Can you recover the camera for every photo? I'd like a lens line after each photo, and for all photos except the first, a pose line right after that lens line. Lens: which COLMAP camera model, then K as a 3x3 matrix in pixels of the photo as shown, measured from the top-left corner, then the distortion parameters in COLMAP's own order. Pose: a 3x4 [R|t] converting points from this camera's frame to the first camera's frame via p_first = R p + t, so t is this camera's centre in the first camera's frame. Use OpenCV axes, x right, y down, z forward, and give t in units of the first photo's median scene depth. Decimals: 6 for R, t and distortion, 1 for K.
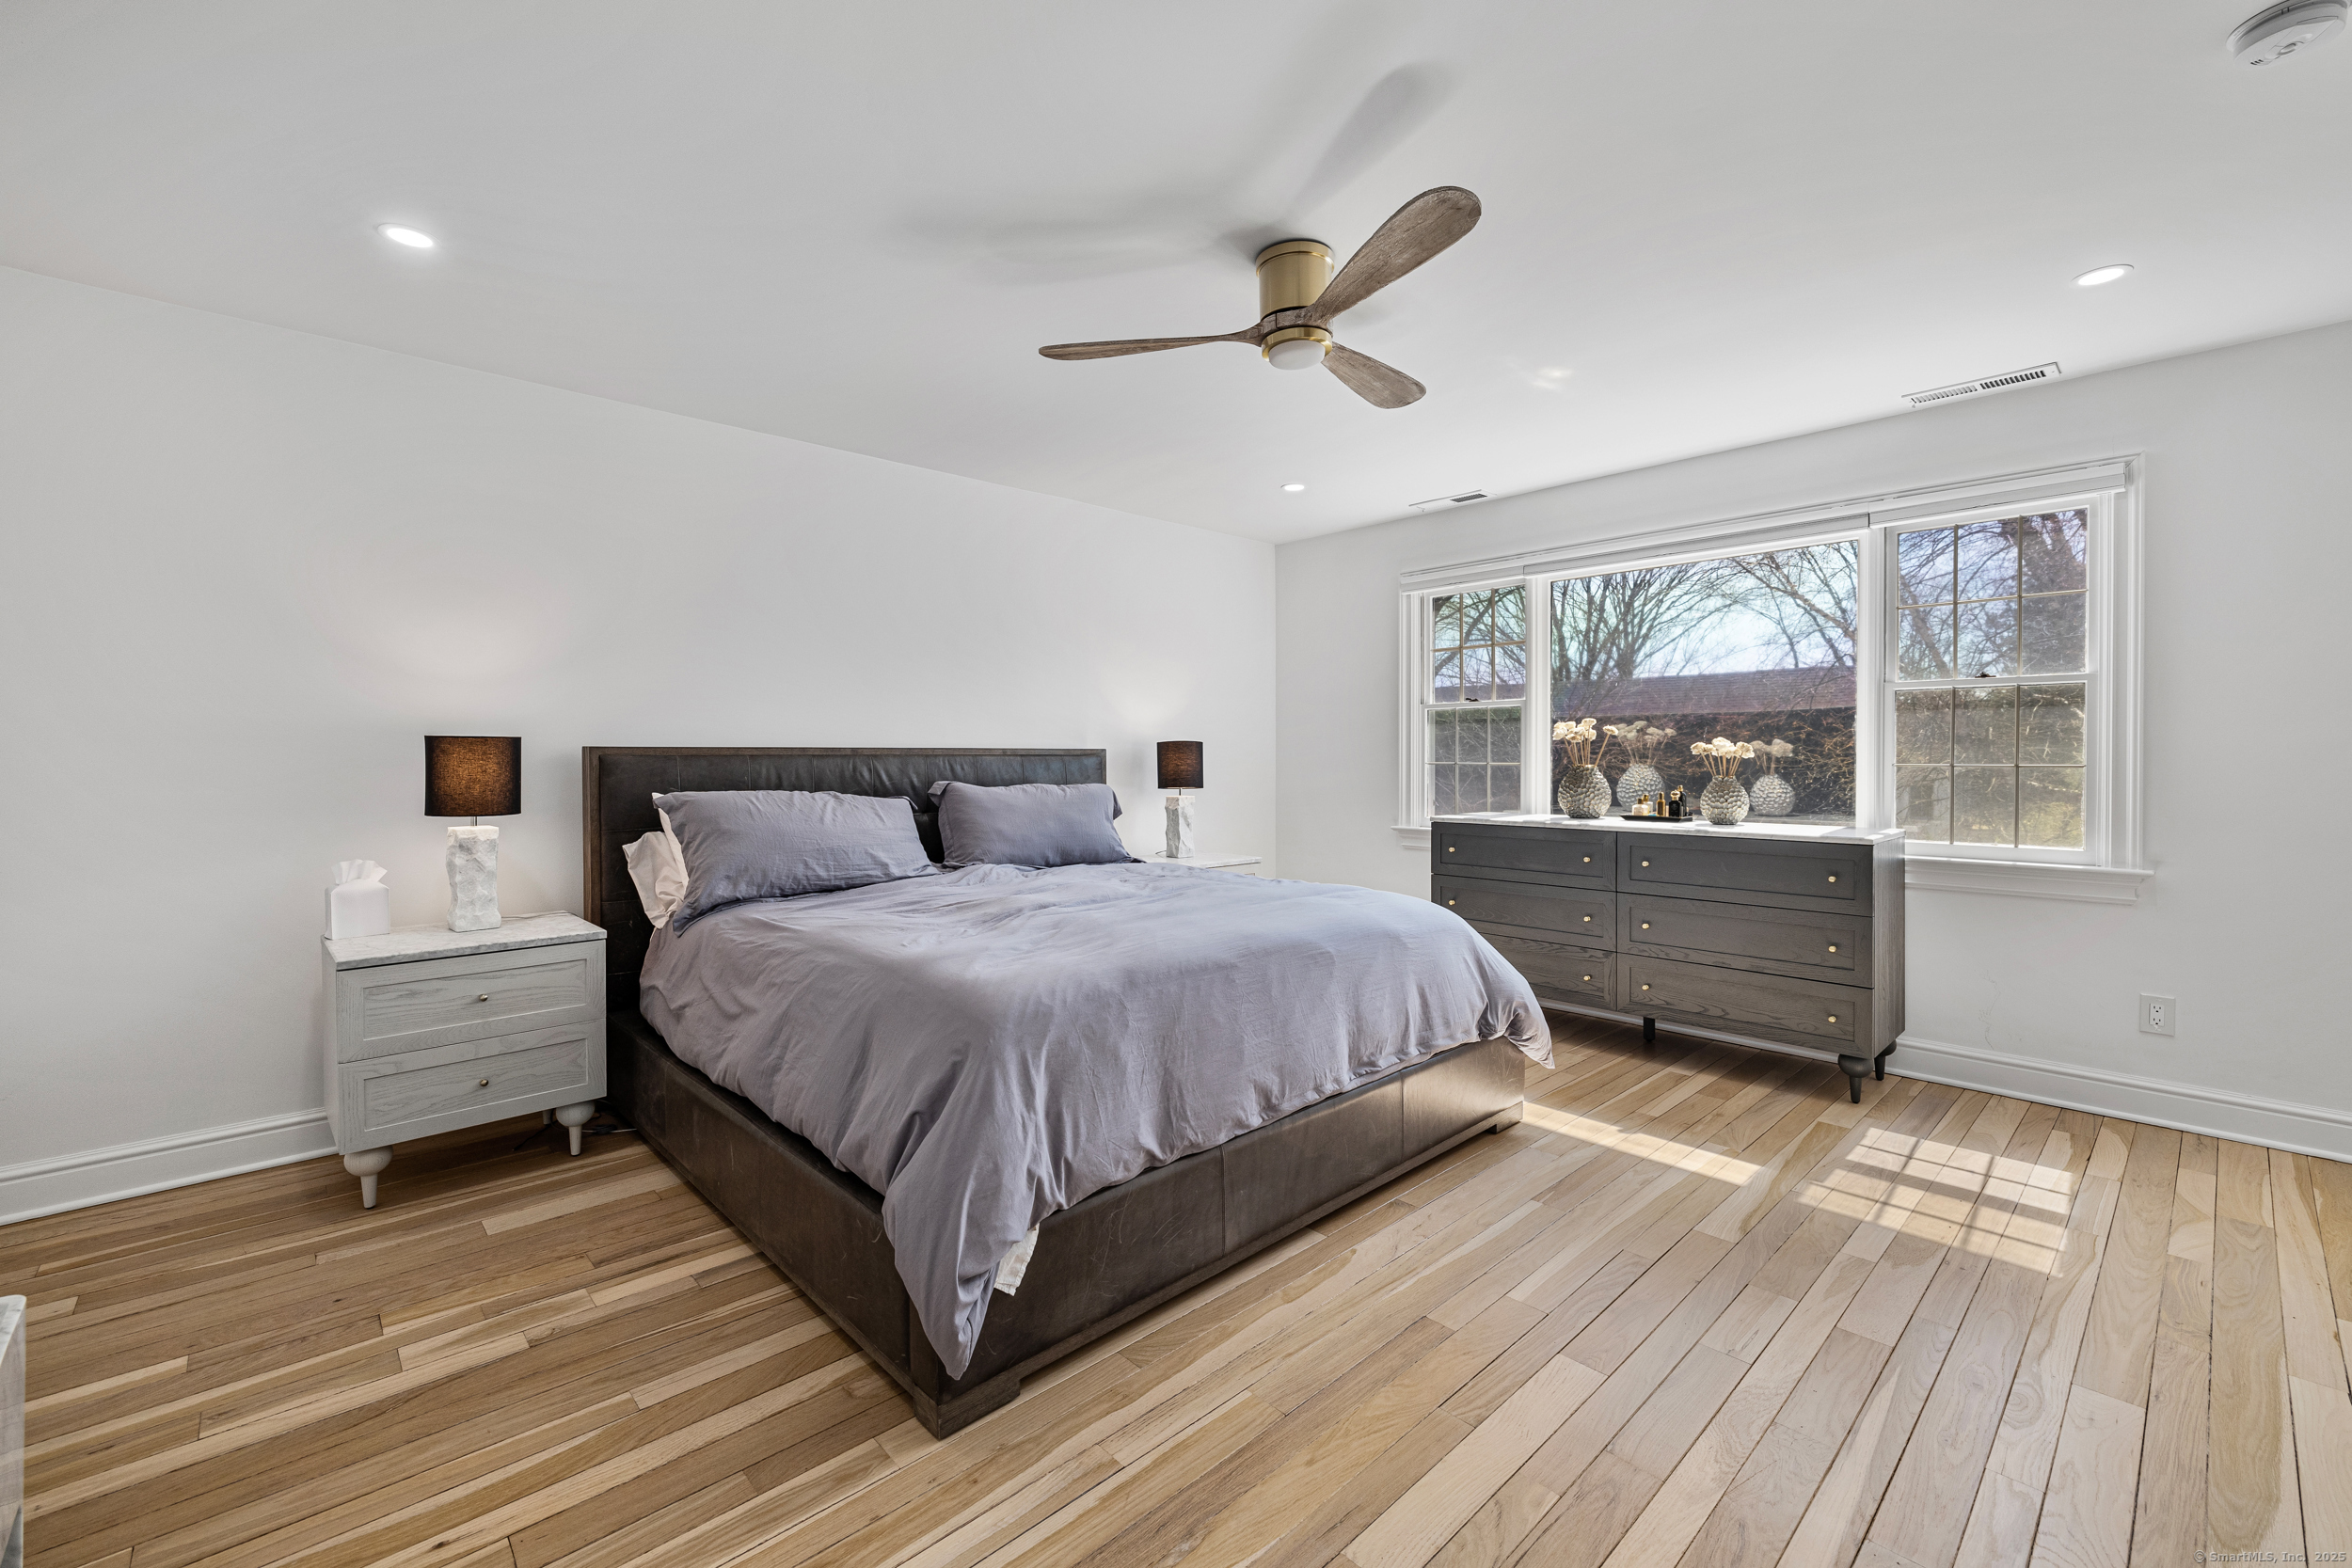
lens RADIAL K [[987.1, 0, 1173.9], [0, 987.1, 773.5], [0, 0, 1]] dist [-0.001198, 0.000182]
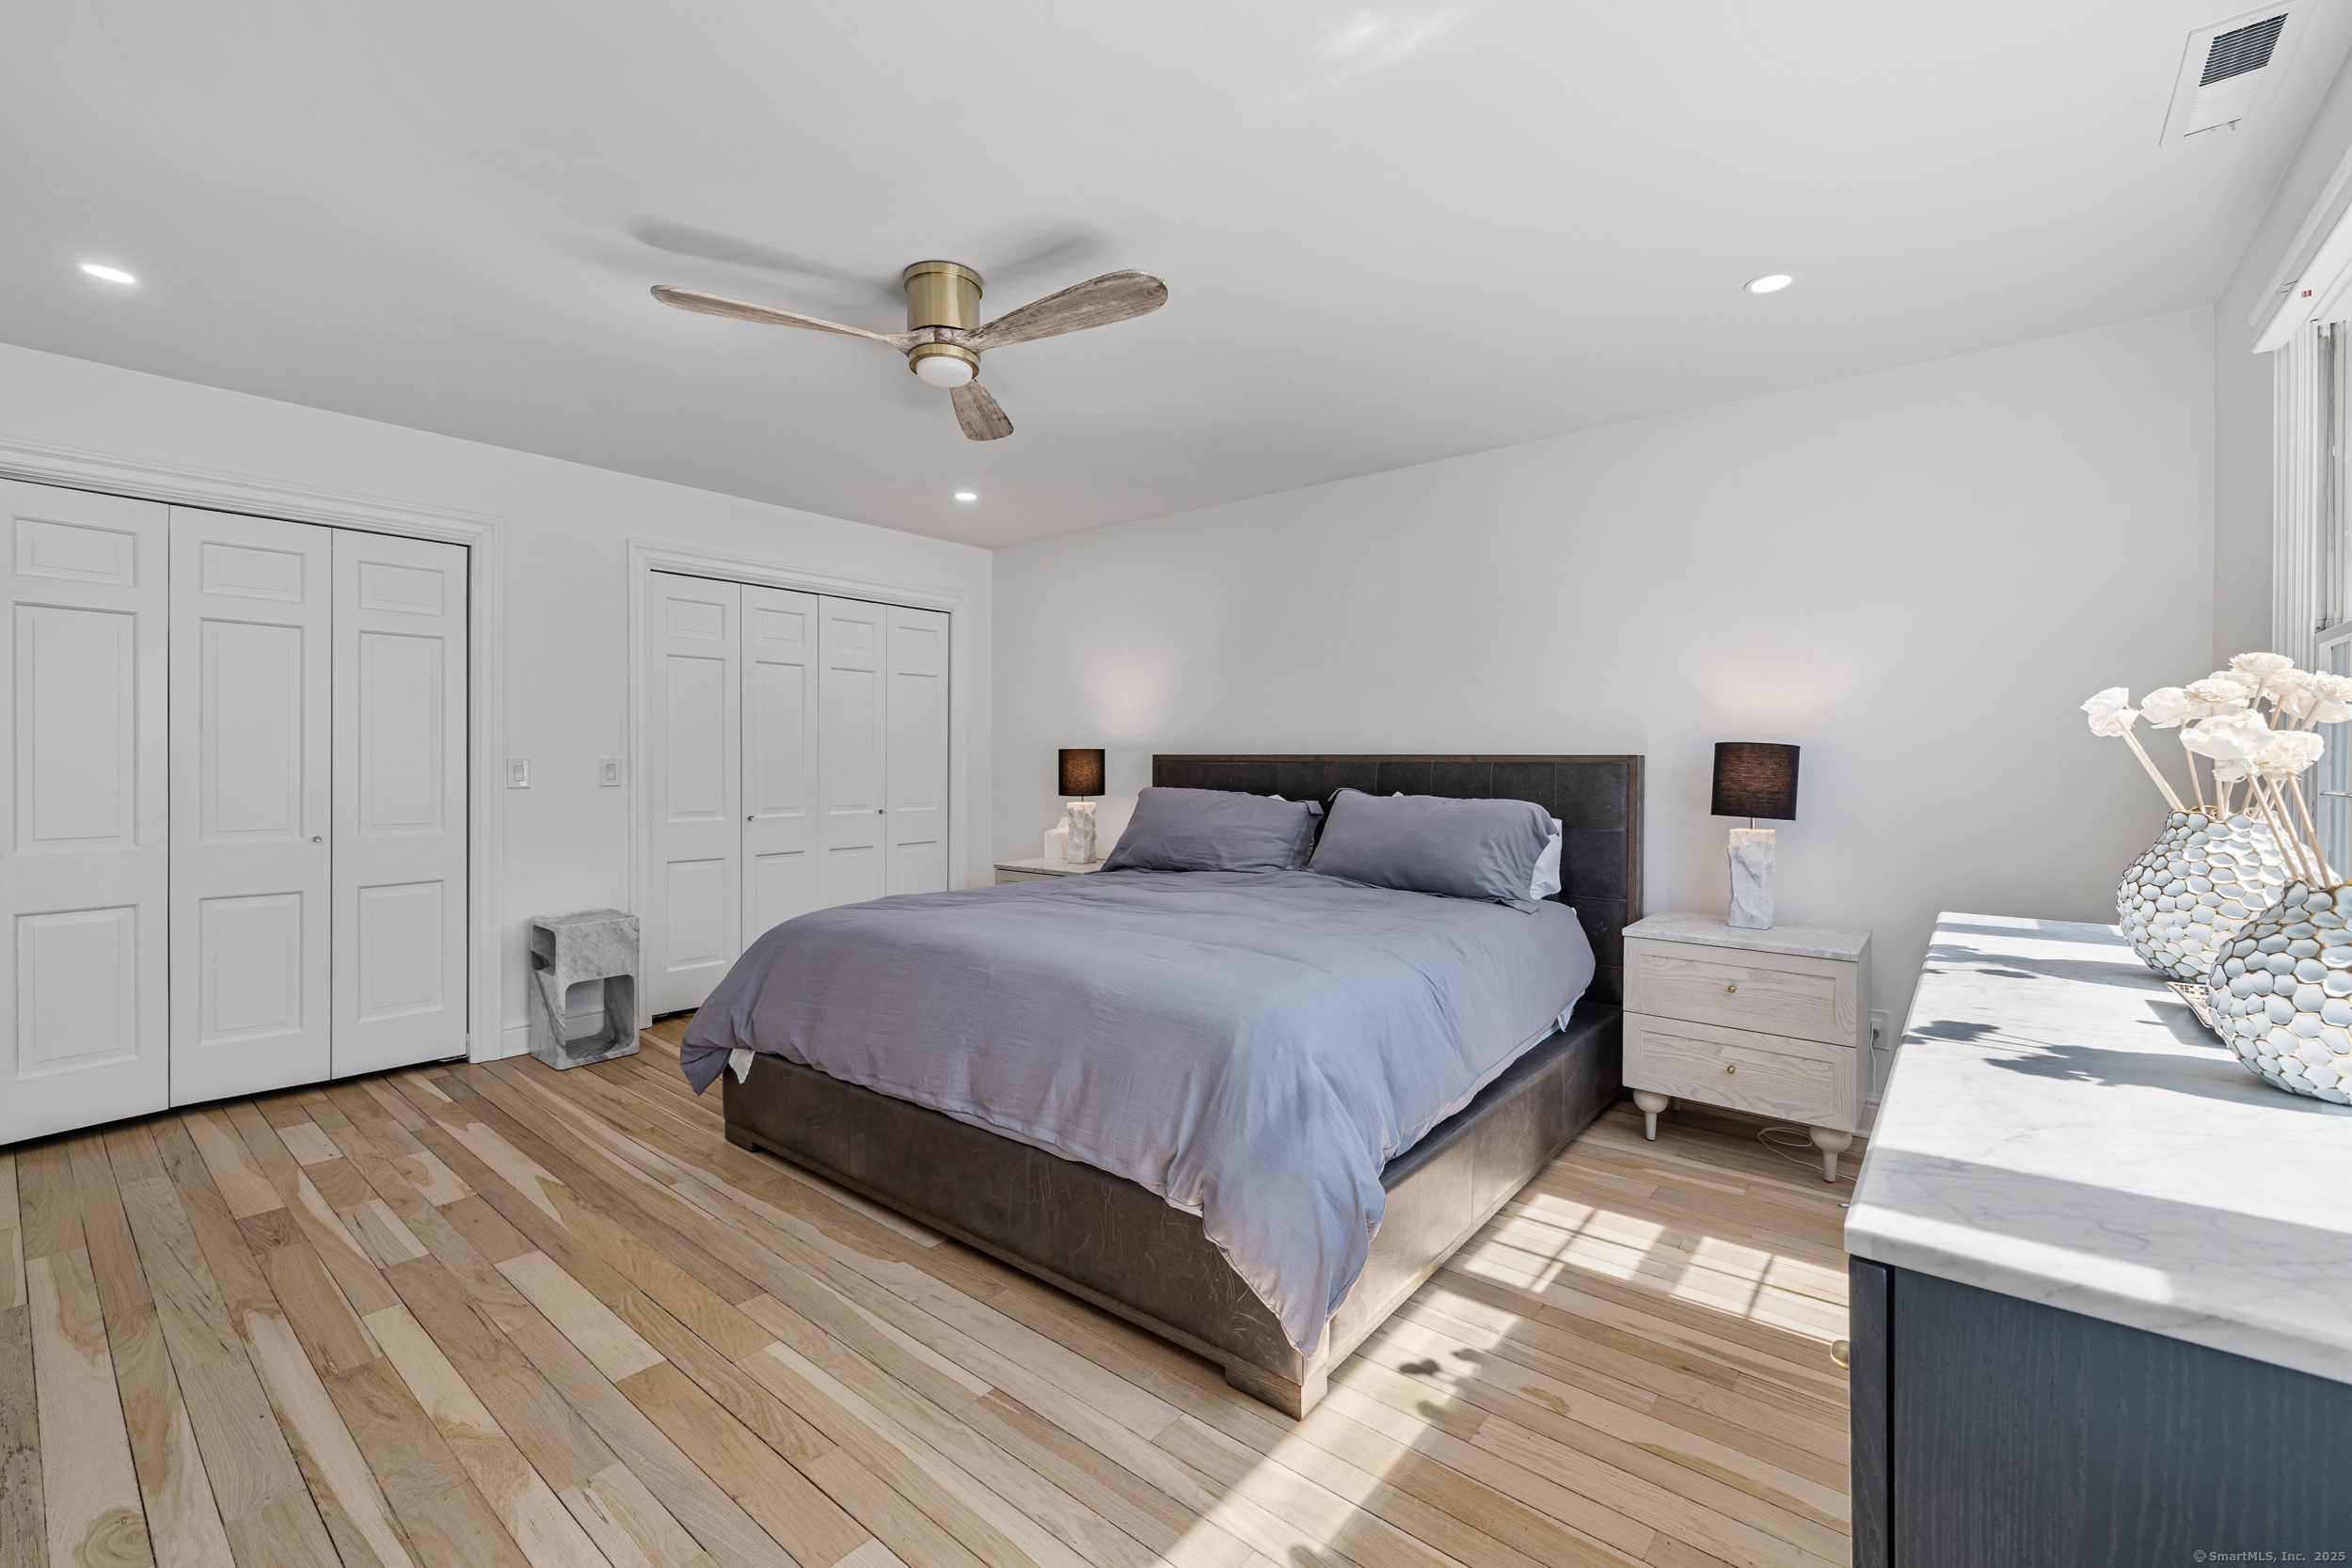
lens RADIAL K [[987.1, 0, 1173.5], [0, 987.1, 765.1], [0, 0, 1]] dist [-0.001198, 0.000182]
pose [[0.126055, 0.009960, -0.991973, 1.024383], [-0.023547, 0.999698, 0.007045, -0.026334], [0.991744, 0.022470, 0.126251, 0.971516]]
